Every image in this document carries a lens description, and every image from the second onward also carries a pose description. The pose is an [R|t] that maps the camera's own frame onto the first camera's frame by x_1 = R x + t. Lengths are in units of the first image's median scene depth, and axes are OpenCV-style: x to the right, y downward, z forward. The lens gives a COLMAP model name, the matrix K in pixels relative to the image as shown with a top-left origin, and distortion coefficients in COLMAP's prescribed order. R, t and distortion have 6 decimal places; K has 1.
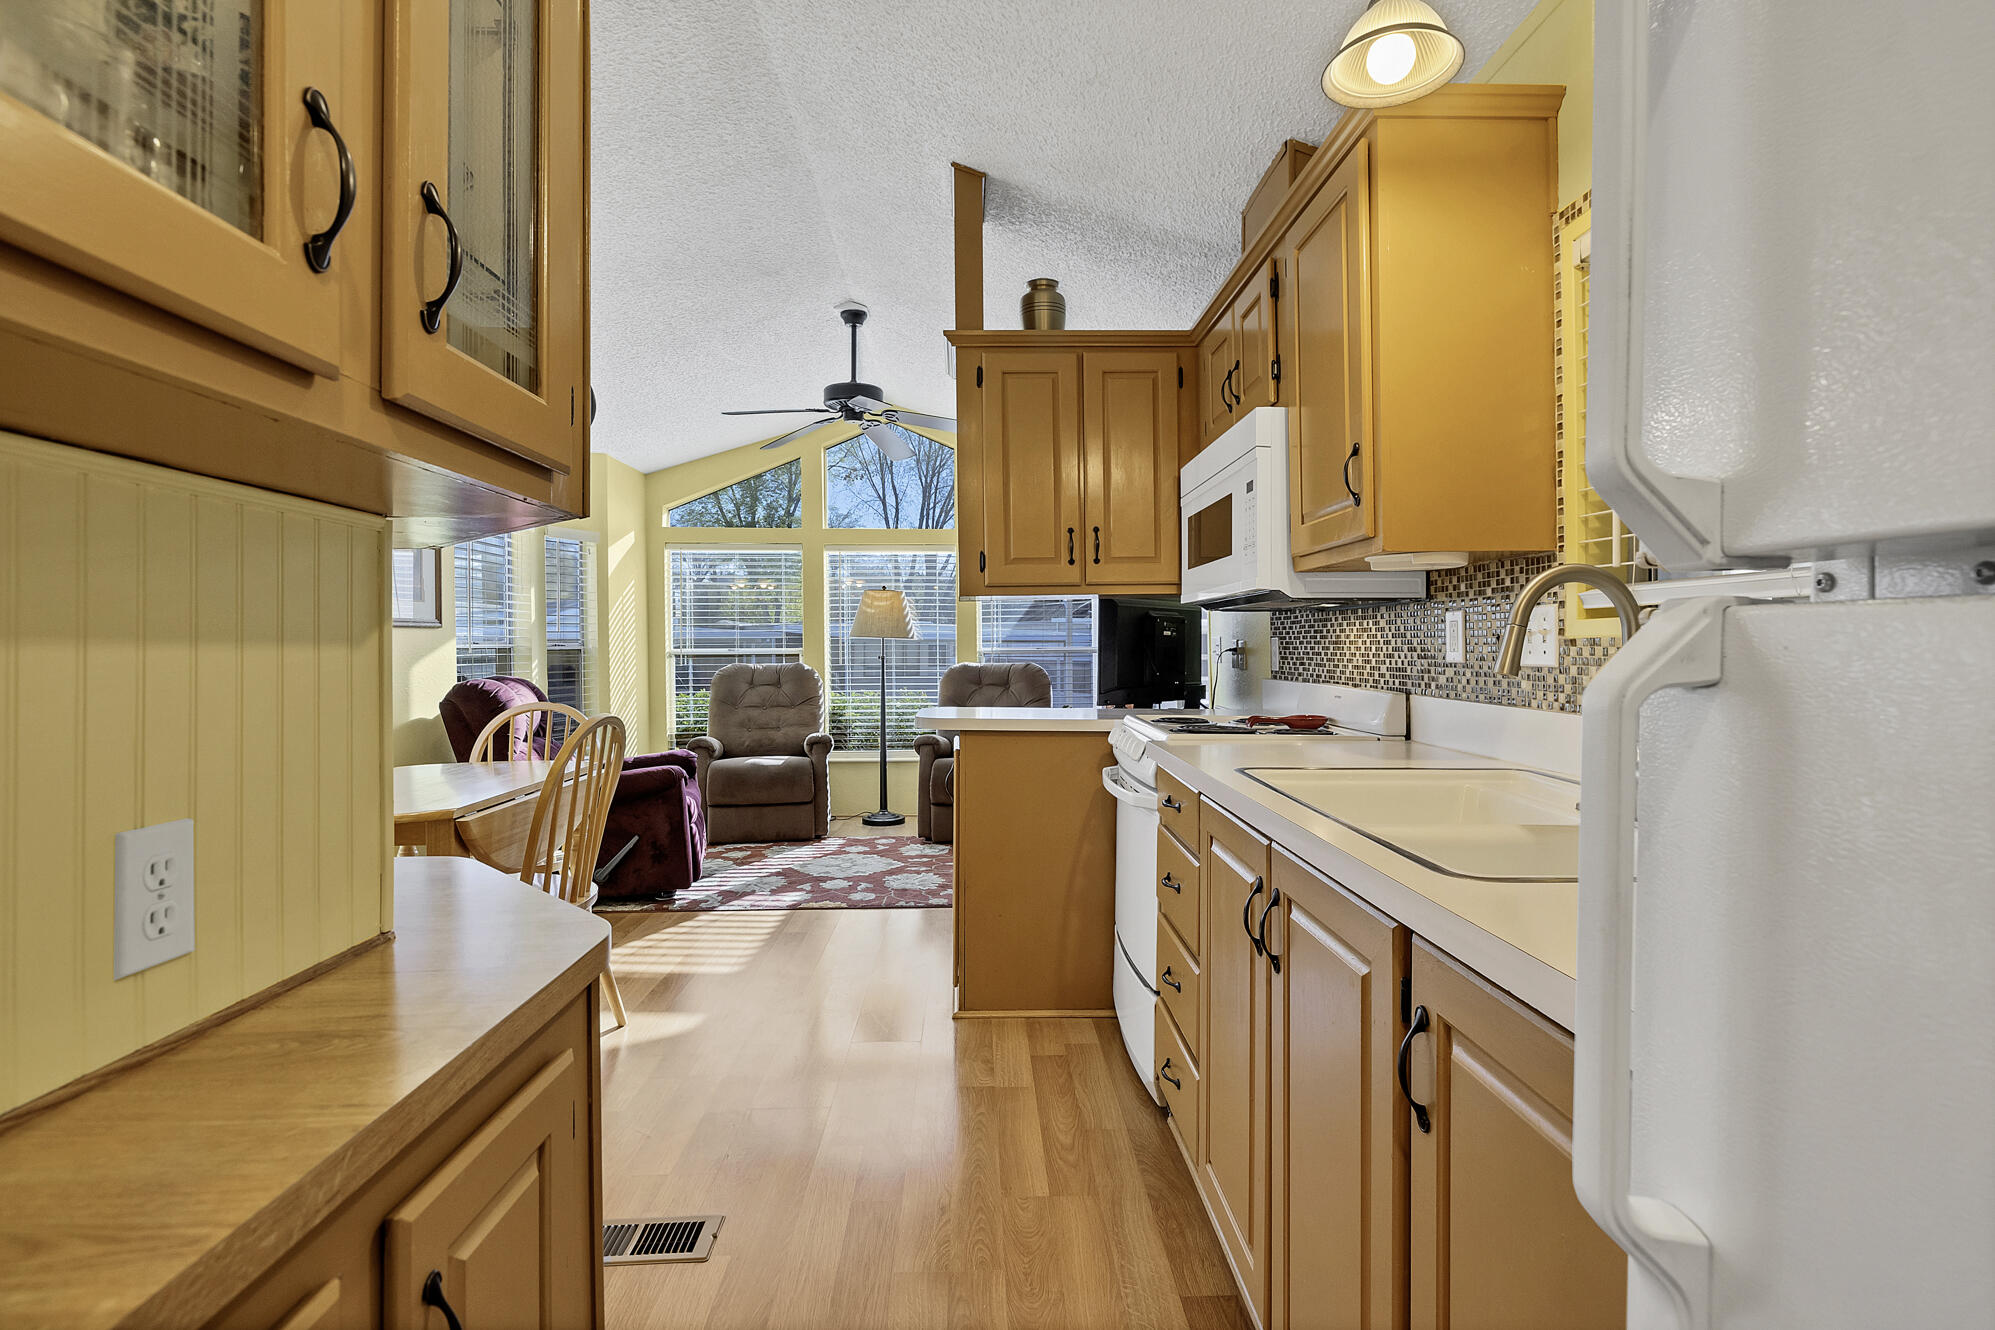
lens RADIAL K [[935.9, 0, 1003.5], [0, 935.9, 643.8], [0, 0, 1]] dist [-0.008976, 0.000166]
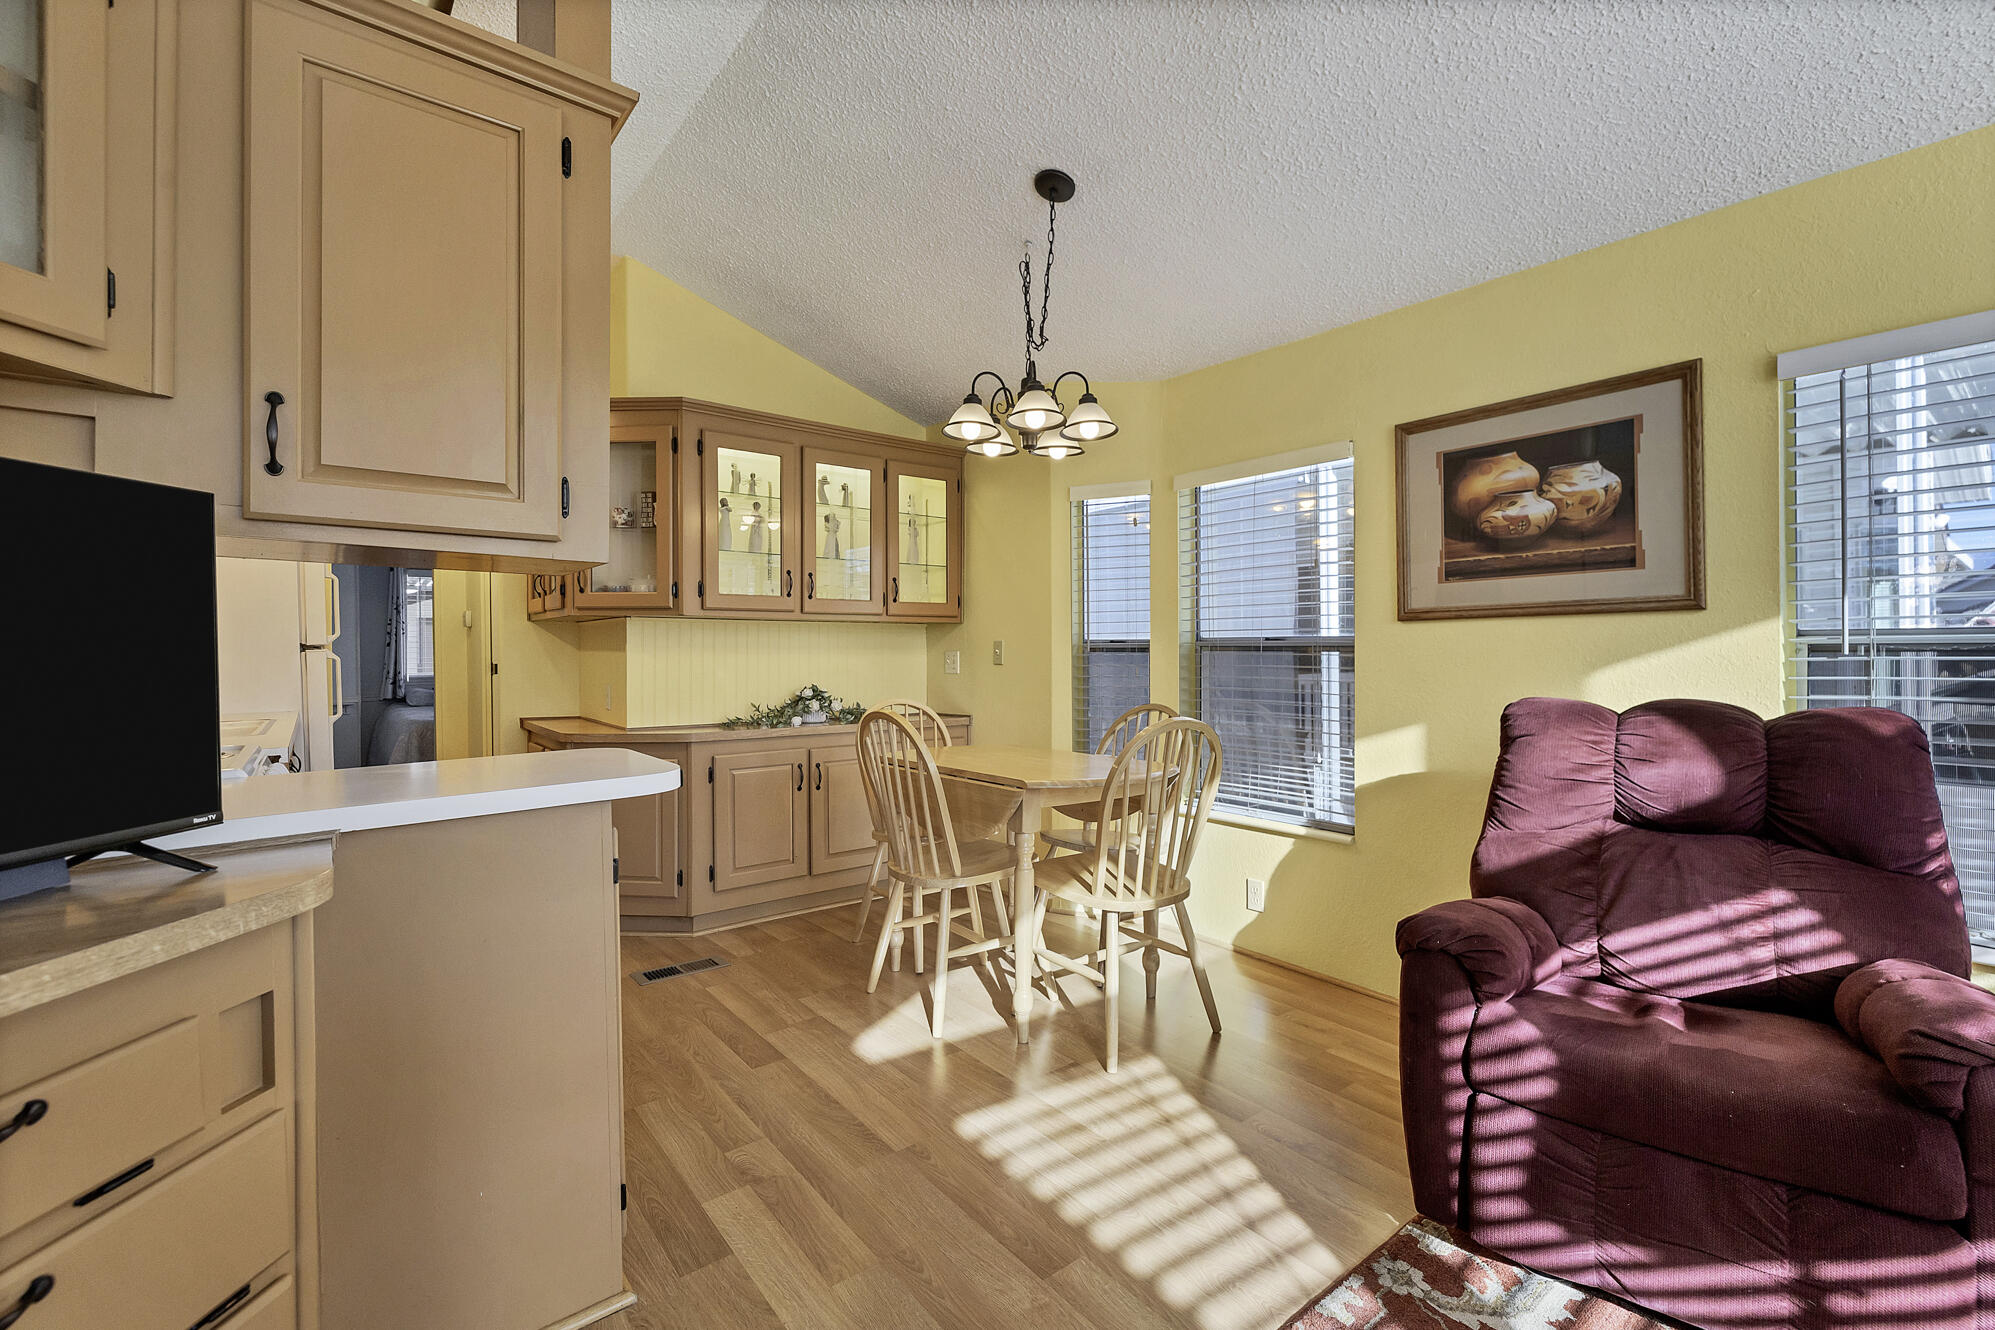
lens RADIAL K [[843.5, 0, 997.5], [0, 843.5, 665.0], [0, 0, 1]] dist [0.000397, 0.000067]
pose [[-0.806806, 0.011434, -0.590706, 0.030548], [0.008607, 0.999934, 0.007599, 0.007696], [0.590754, 0.001047, -0.806851, 0.942449]]
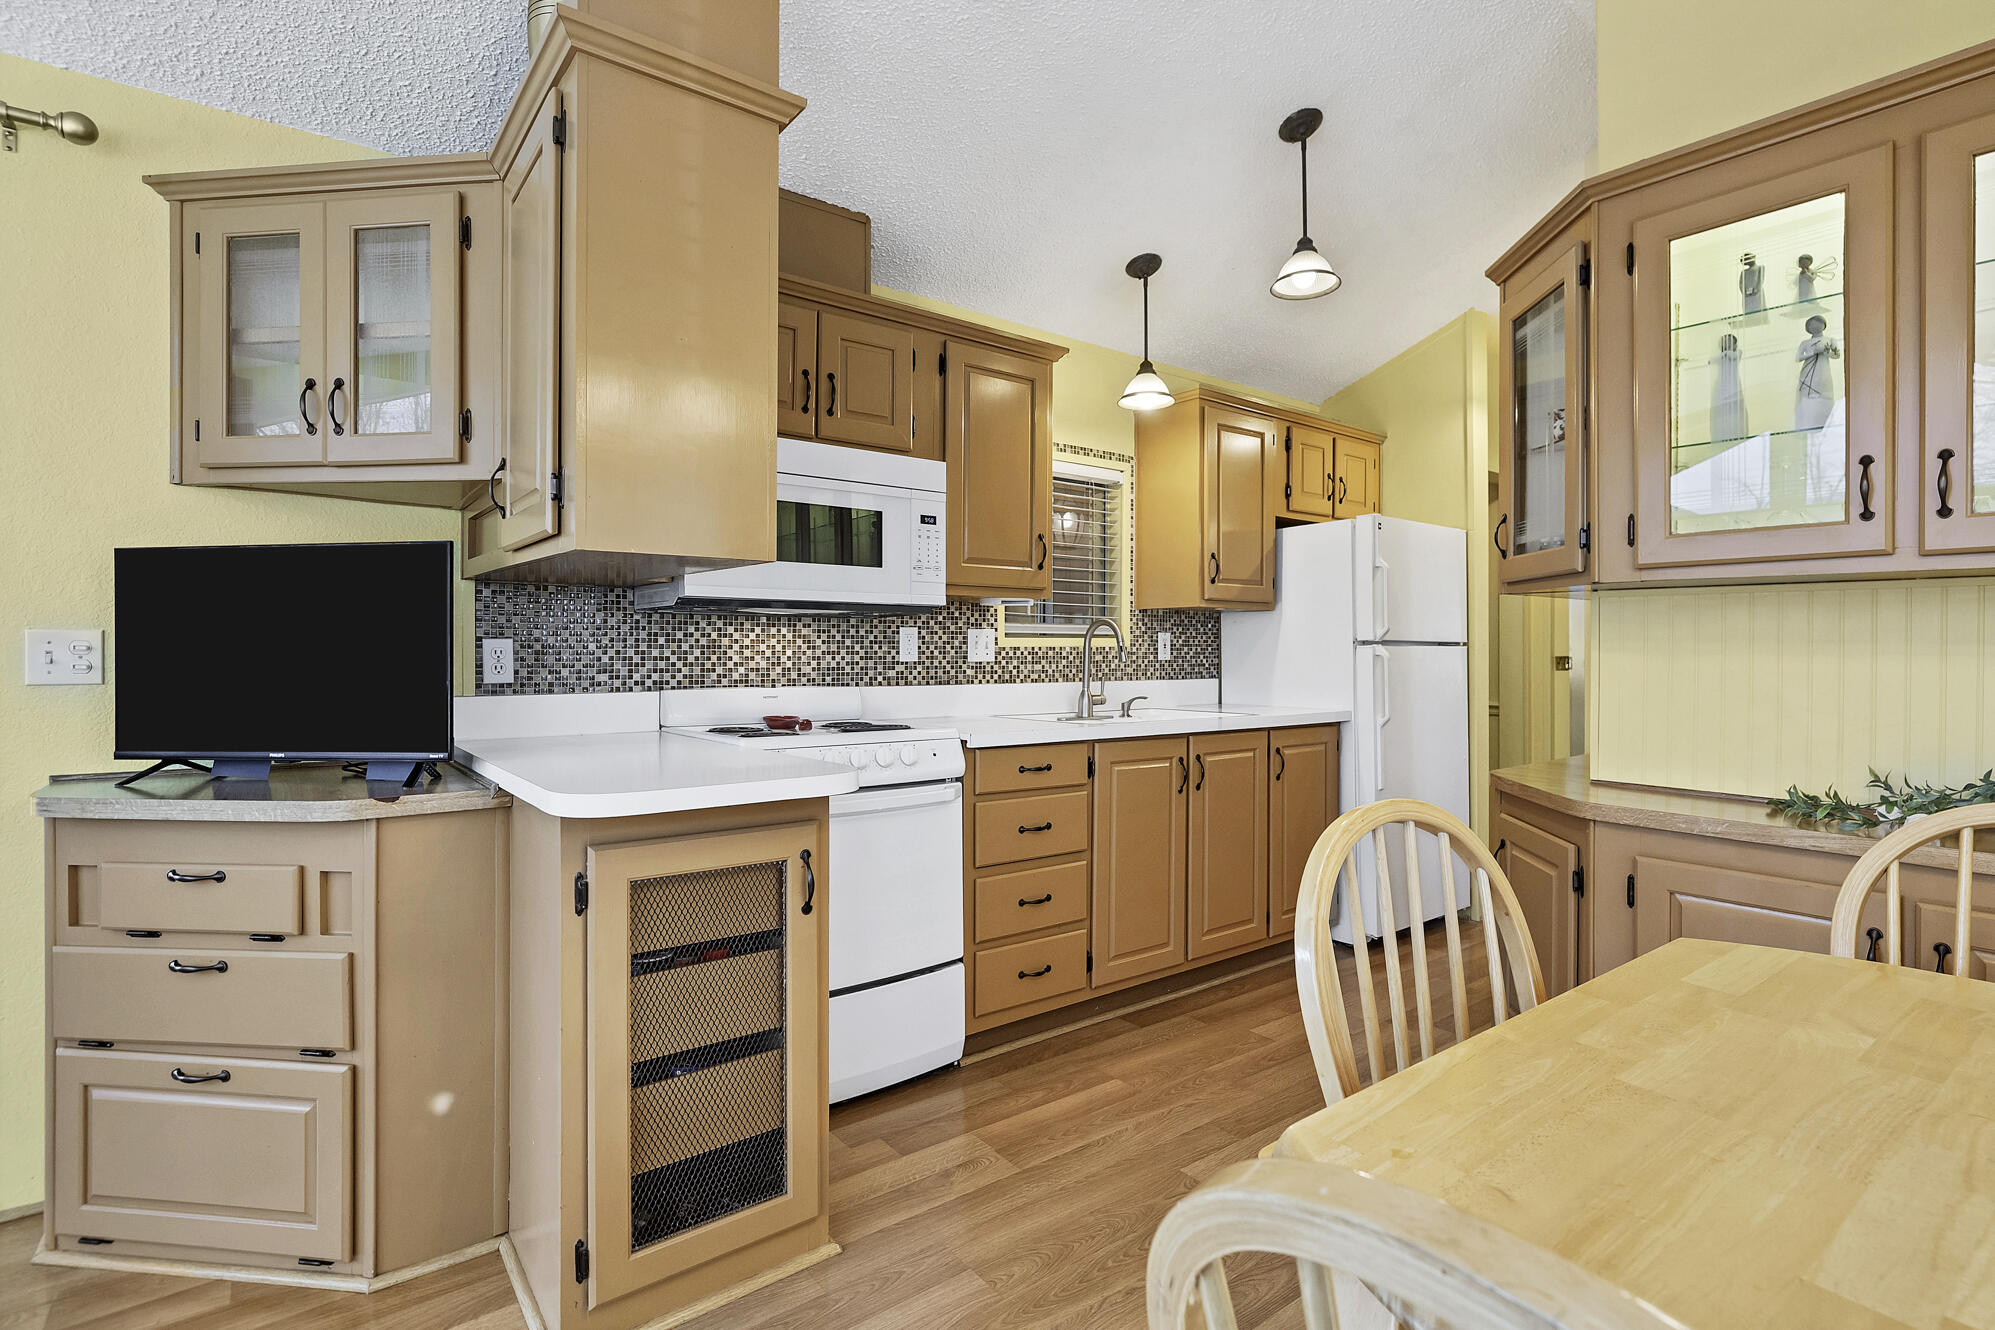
lens RADIAL K [[954.5, 0, 989.7], [0, 954.5, 649.3], [0, 0, 1]] dist [-0.002527, 0.000140]
pose [[-0.571551, 0.001270, 0.820565, -0.347235], [-0.002822, 0.999990, -0.003514, 0.002260], [-0.820561, -0.004324, -0.571542, 0.709324]]
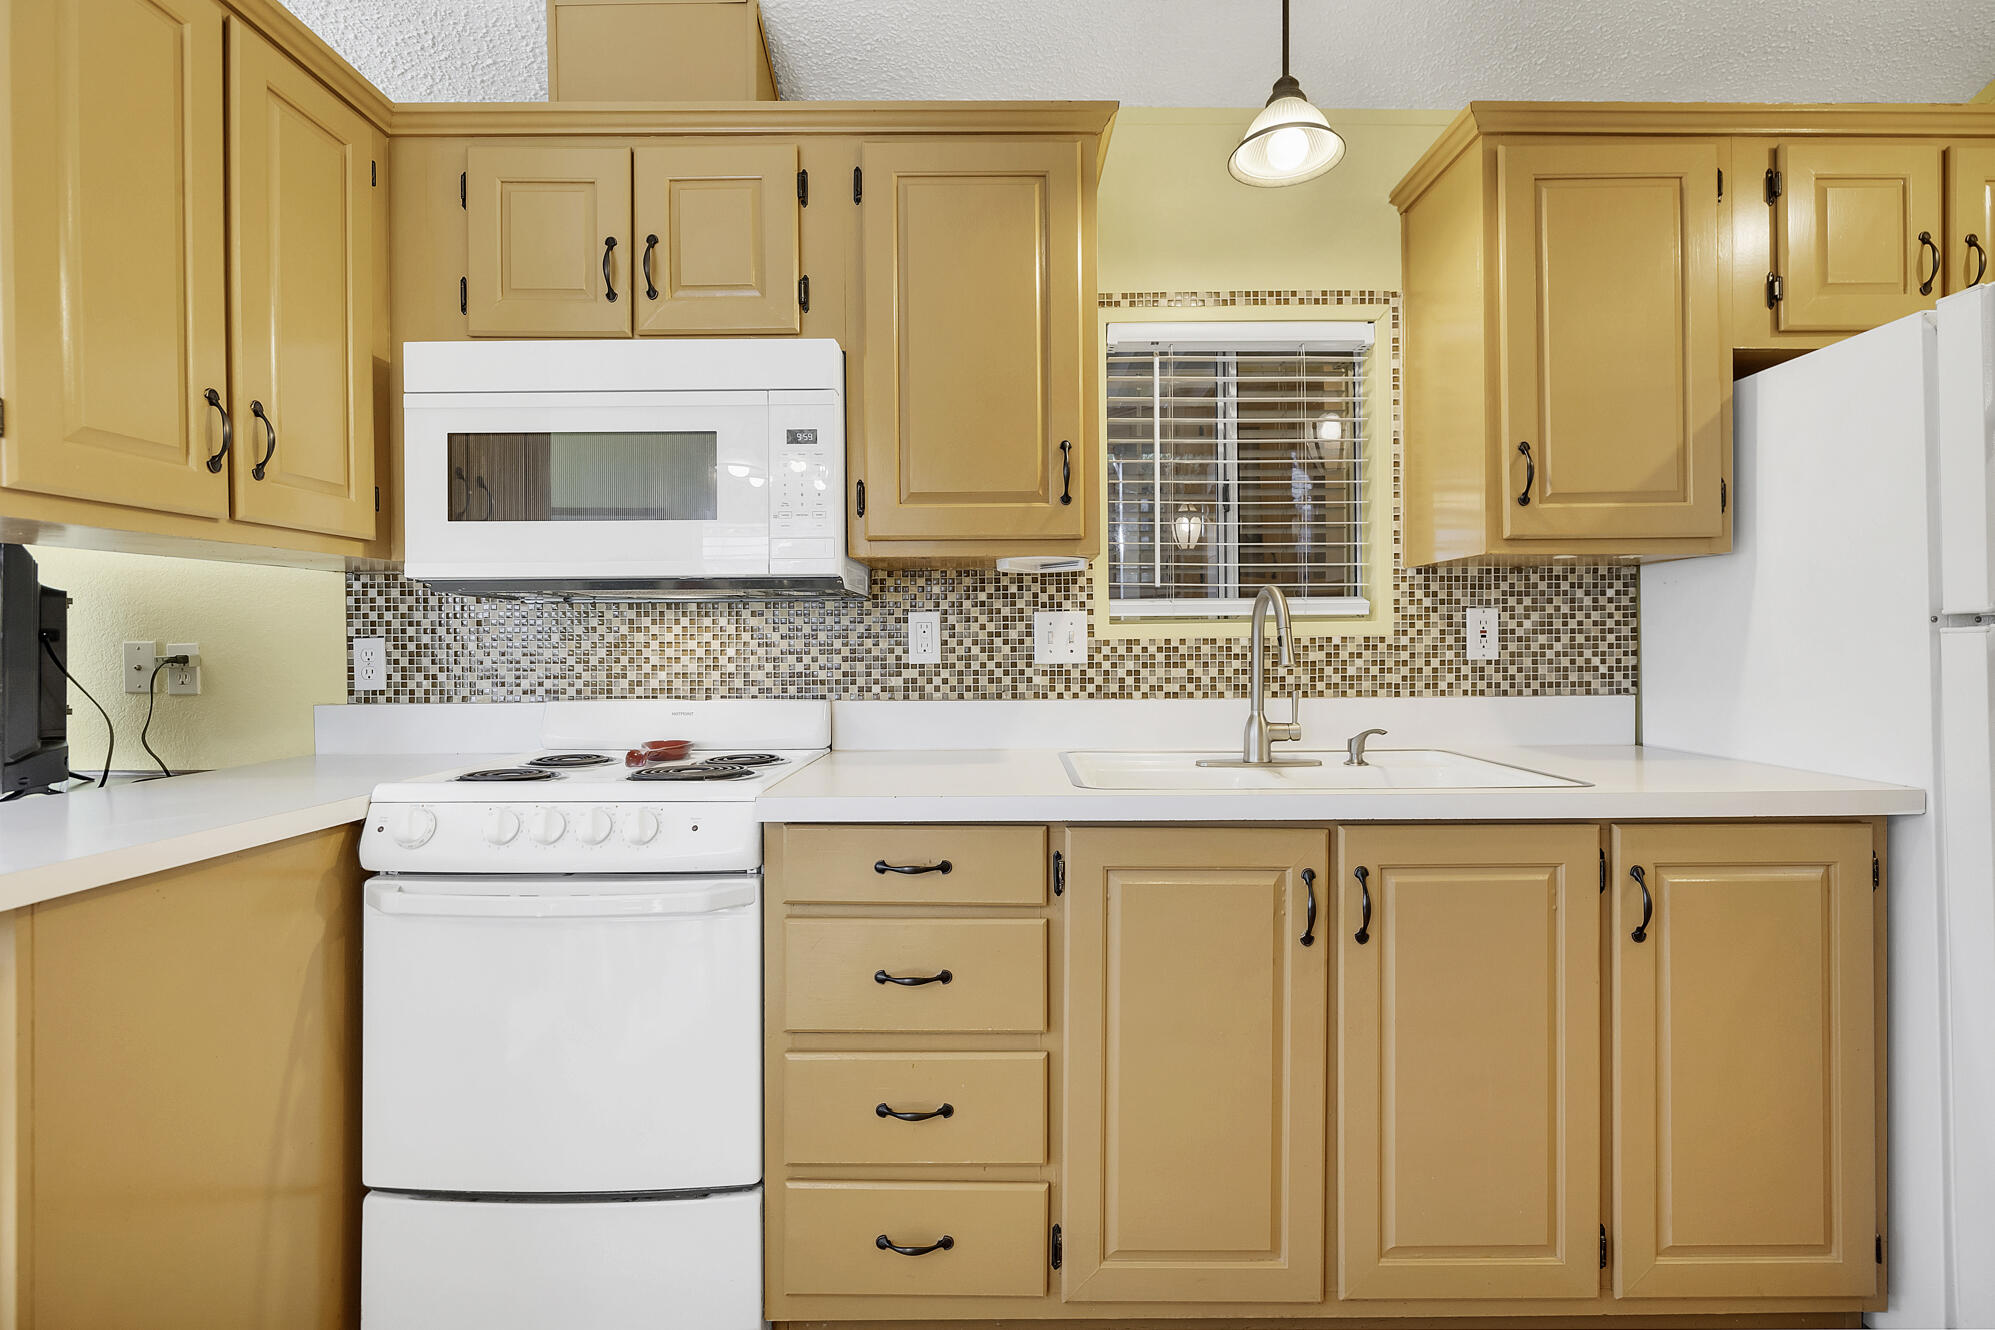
lens RADIAL K [[924.8, 0, 994.4], [0, 924.8, 643.4], [0, 0, 1]] dist [-0.004250, 0.000042]
pose [[0.036358, -0.000723, 0.999339, -0.204121], [0.005472, 0.999985, 0.000525, -0.000619], [-0.999324, 0.005449, 0.036362, 0.353162]]
